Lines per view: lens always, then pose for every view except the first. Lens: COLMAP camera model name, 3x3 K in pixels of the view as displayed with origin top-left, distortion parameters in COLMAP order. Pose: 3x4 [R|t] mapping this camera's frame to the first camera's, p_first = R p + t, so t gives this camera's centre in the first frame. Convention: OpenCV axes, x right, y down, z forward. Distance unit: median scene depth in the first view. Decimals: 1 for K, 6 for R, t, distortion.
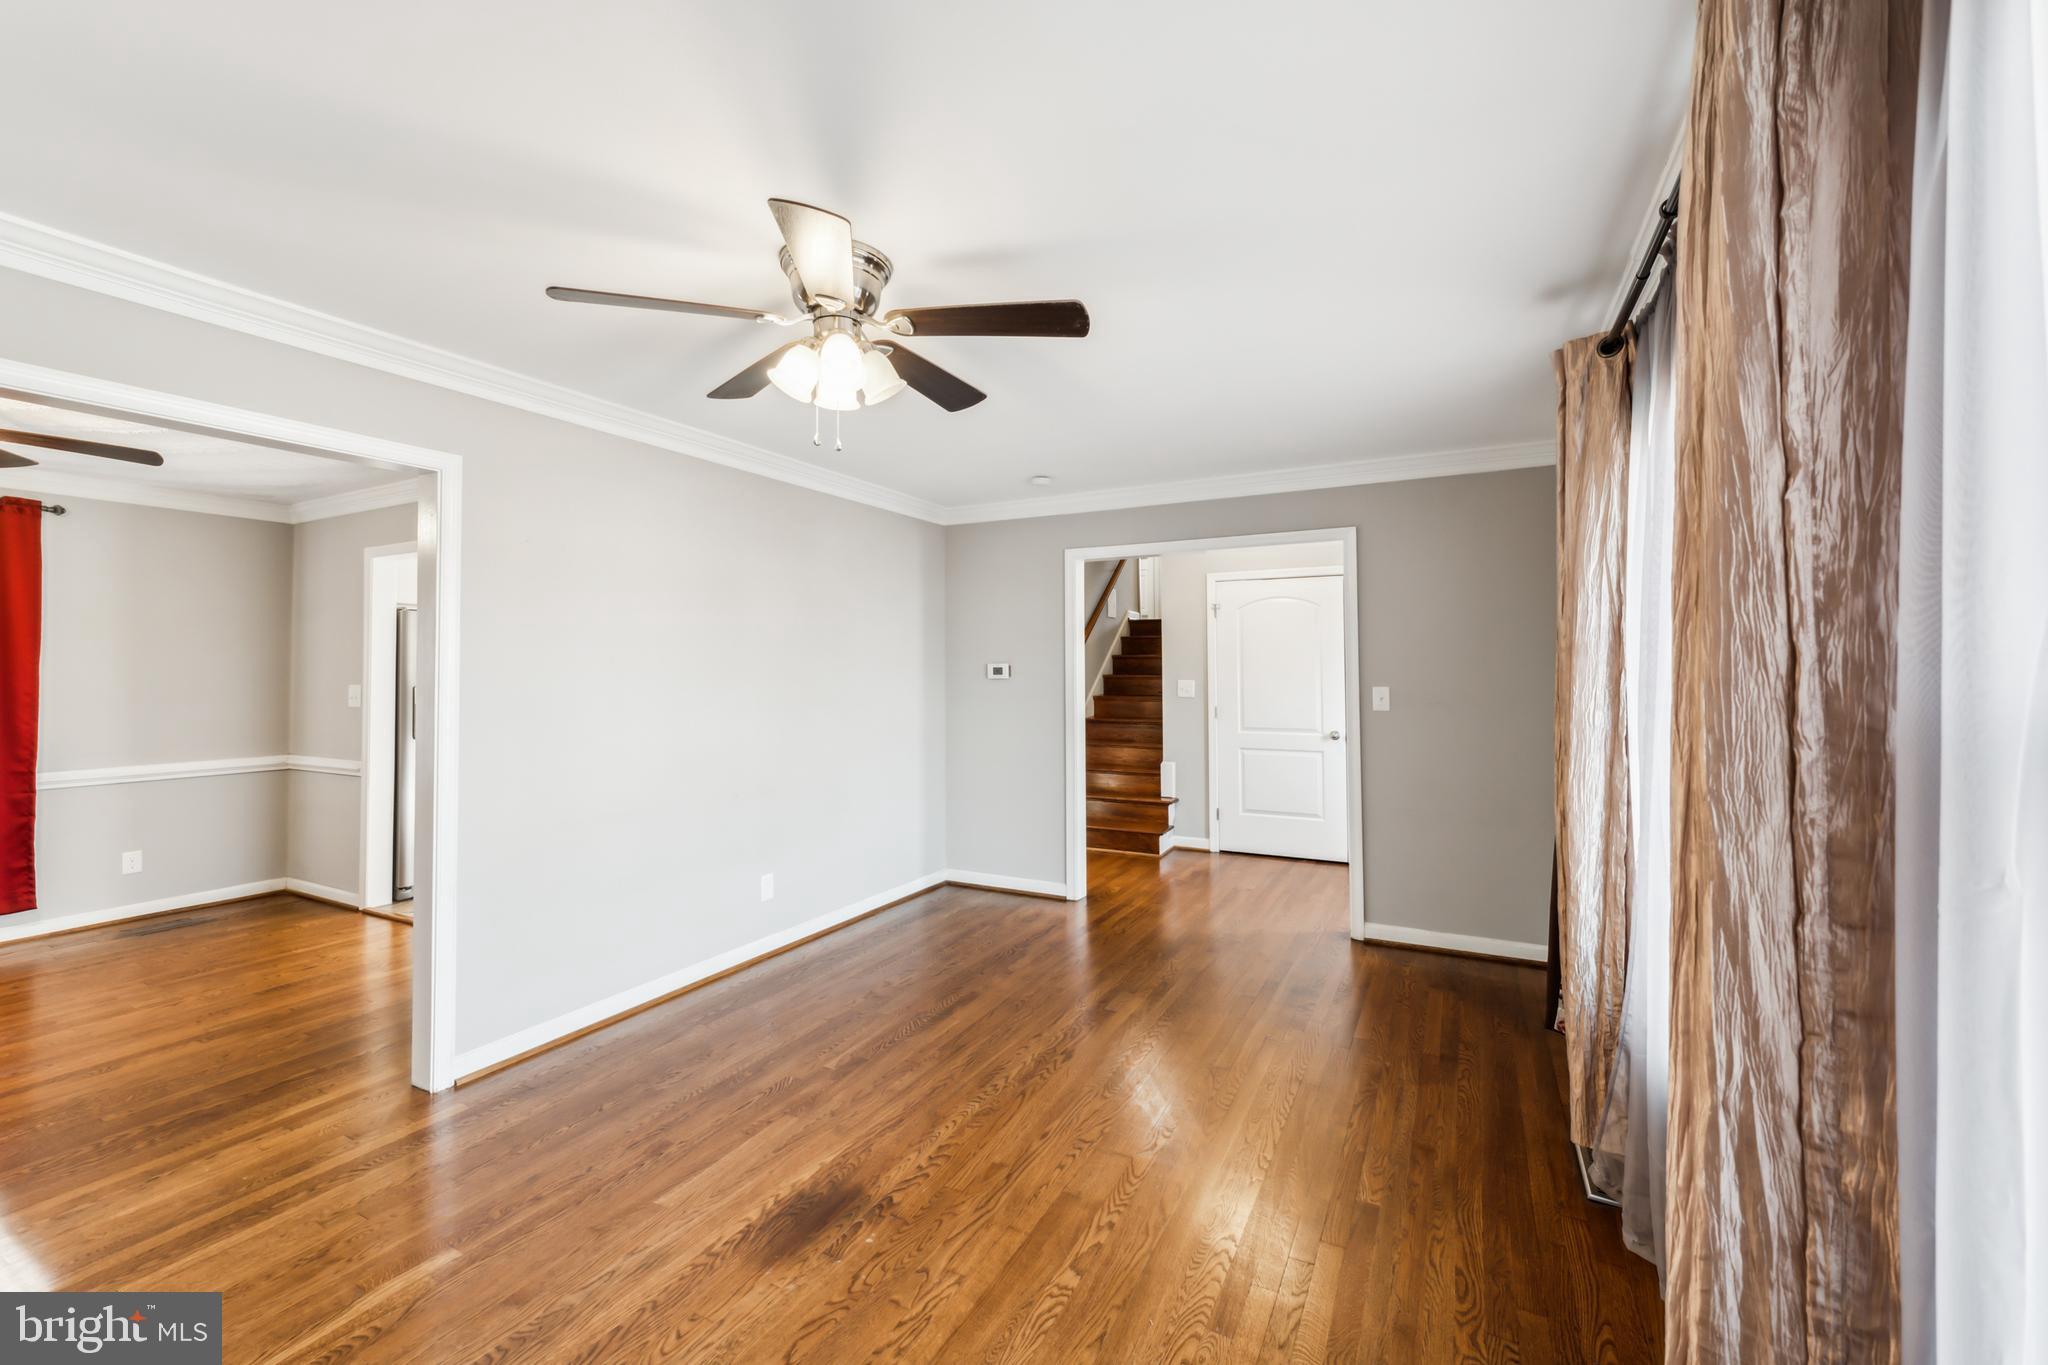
lens RADIAL K [[838.9, 0, 1025.4], [0, 838.9, 652.0], [0, 0, 1]] dist [0.009166, -0.000121]
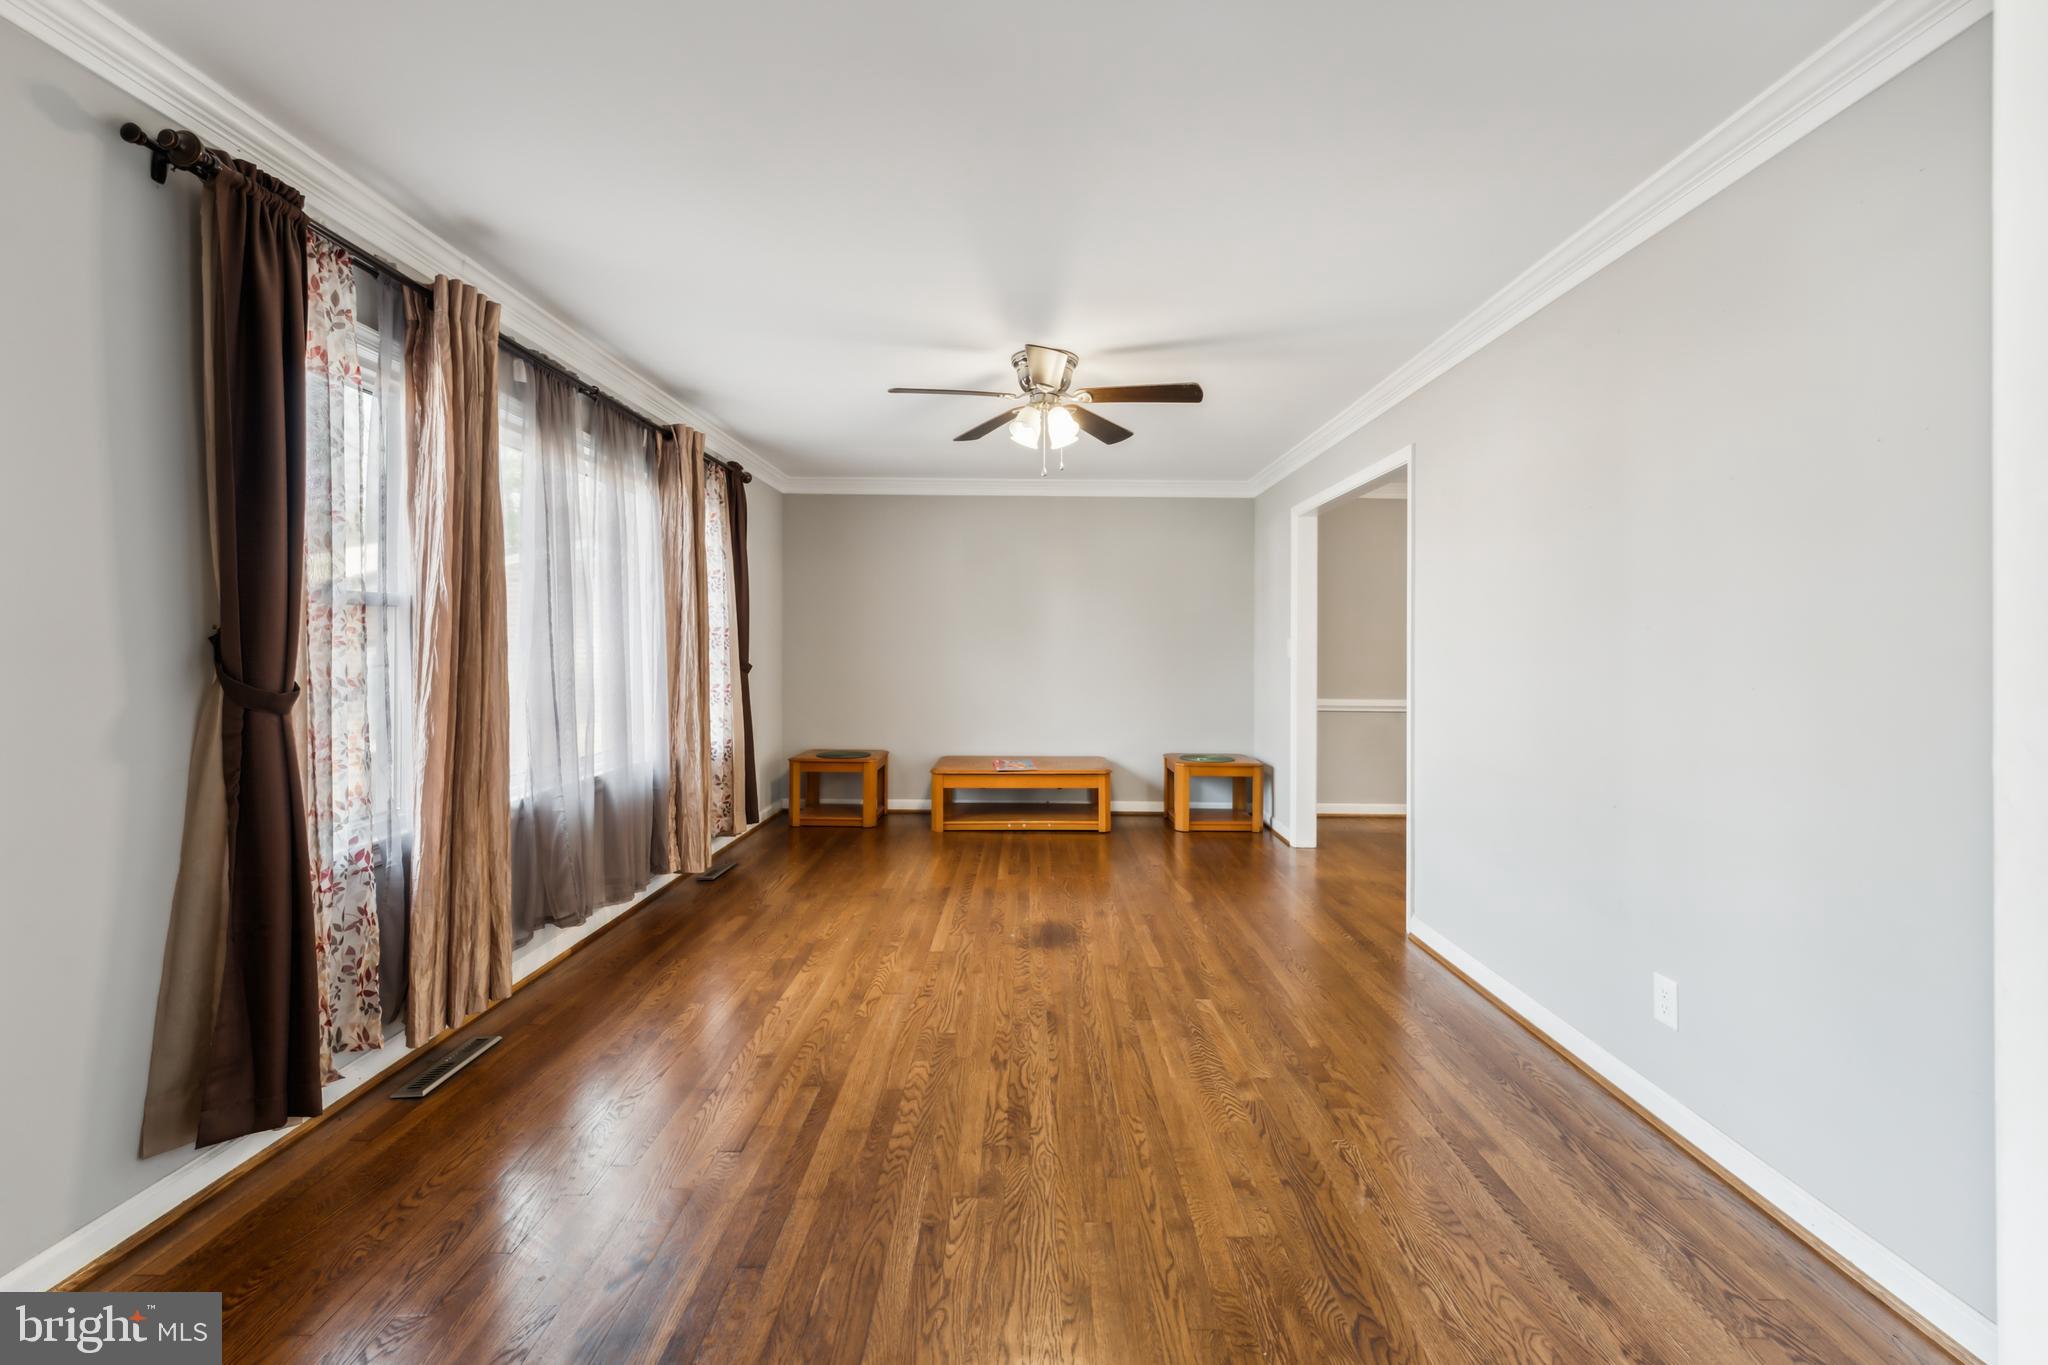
lens RADIAL K [[838.9, 0, 1025.4], [0, 838.9, 652.0], [0, 0, 1]] dist [0.009166, -0.000121]
pose [[-0.887429, 0.002680, -0.460936, 0.507462], [0.007560, 0.999933, -0.008742, 0.101620], [0.460882, -0.011242, -0.887390, 2.177861]]
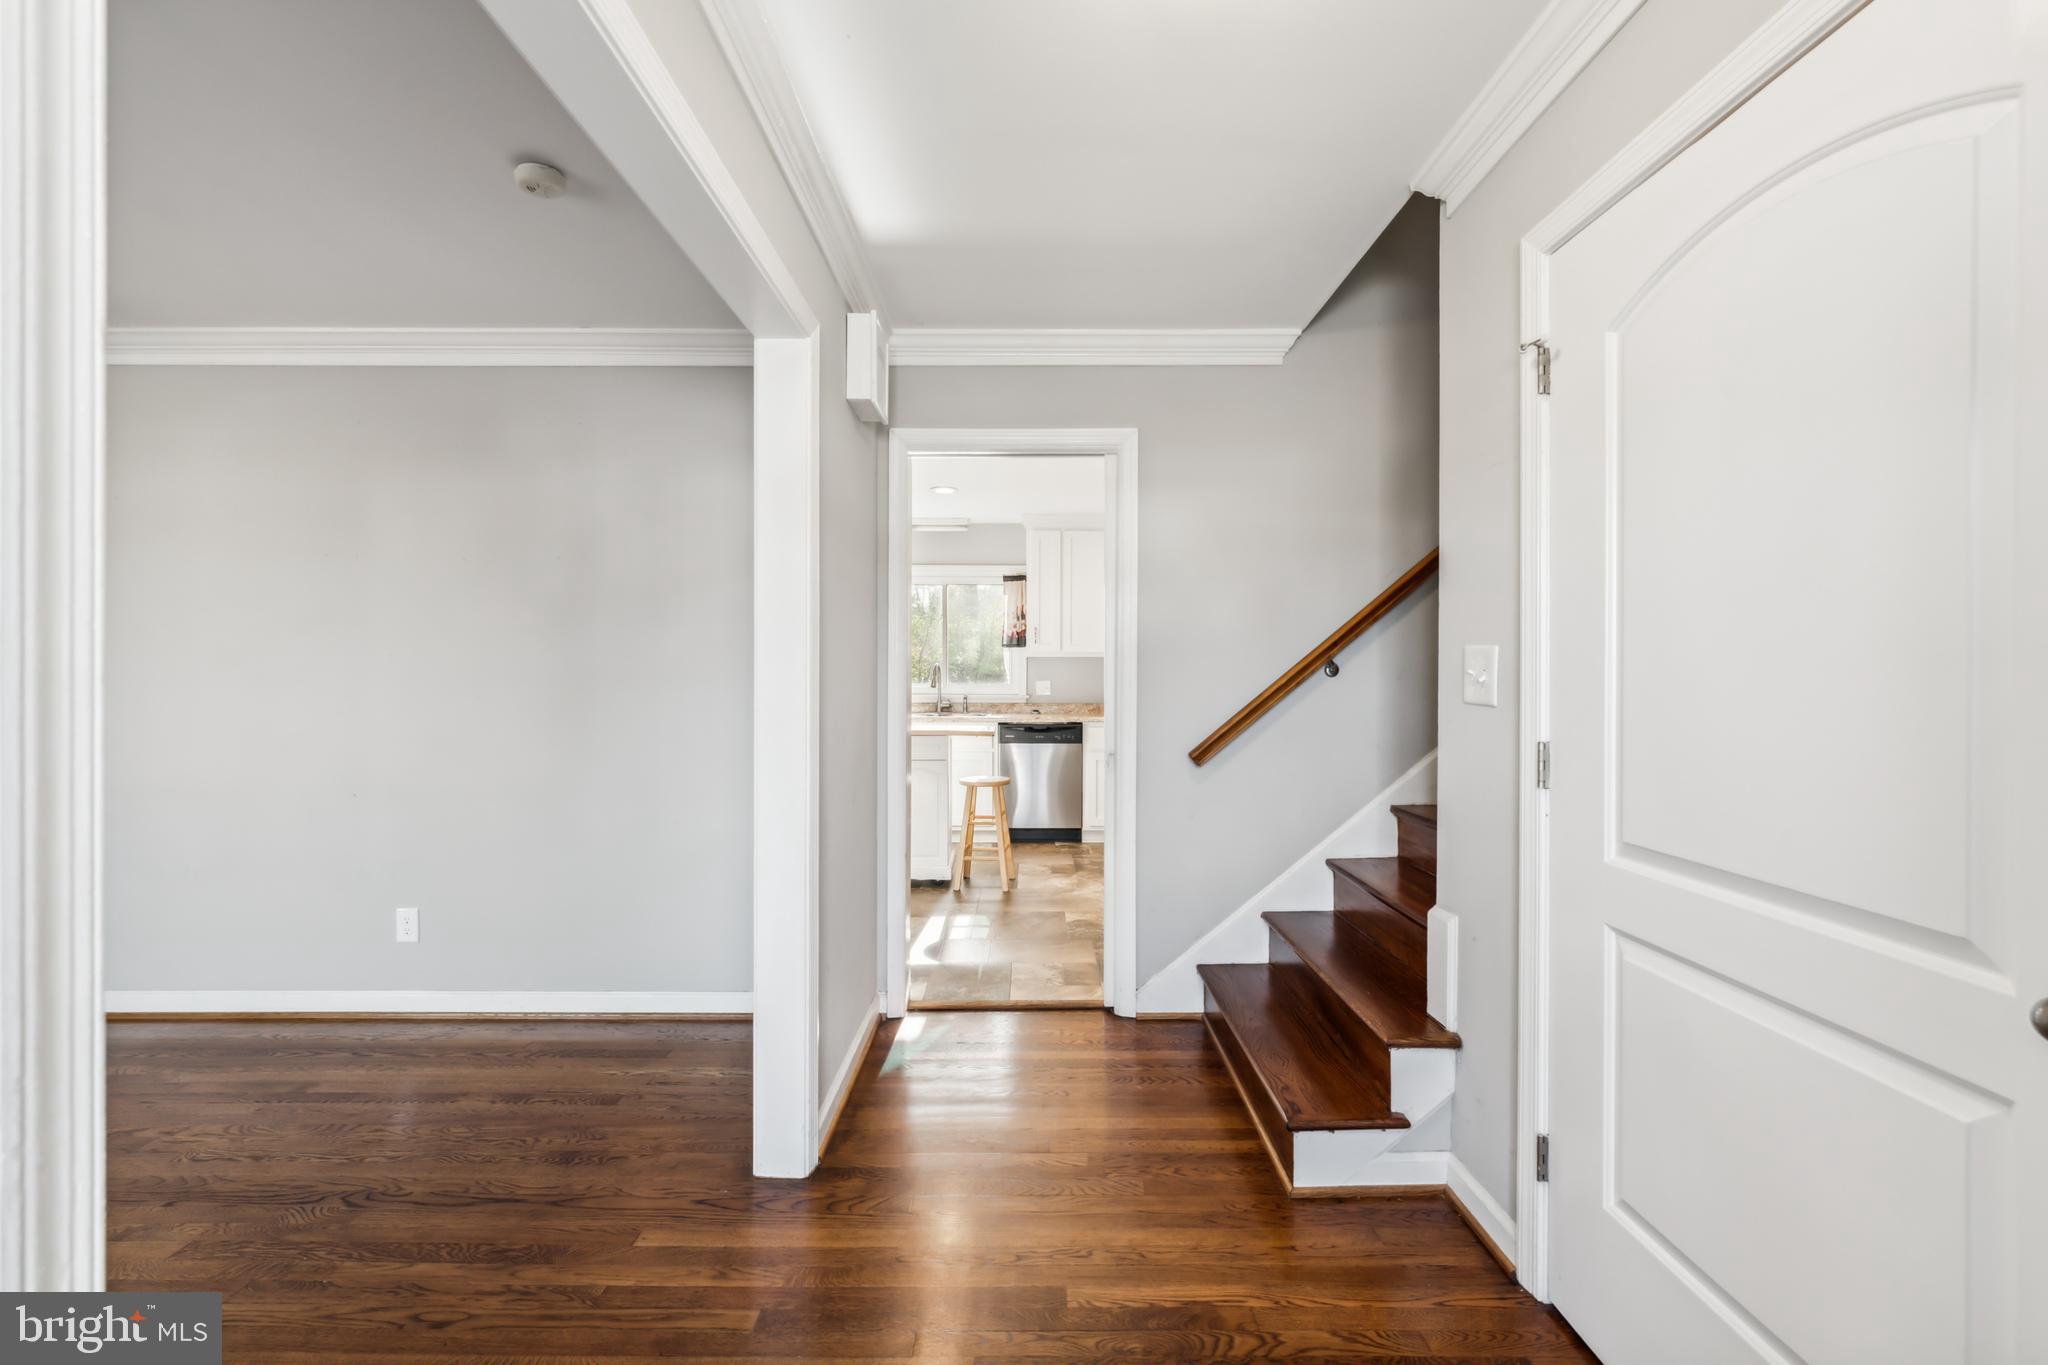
lens RADIAL K [[838.9, 0, 1025.4], [0, 838.9, 652.0], [0, 0, 1]] dist [0.009166, -0.000121]
pose [[0.467010, -0.019337, -0.884040, 1.037168], [0.011292, 0.999810, -0.015904, 0.094282], [0.884180, -0.002555, 0.467140, 1.918165]]
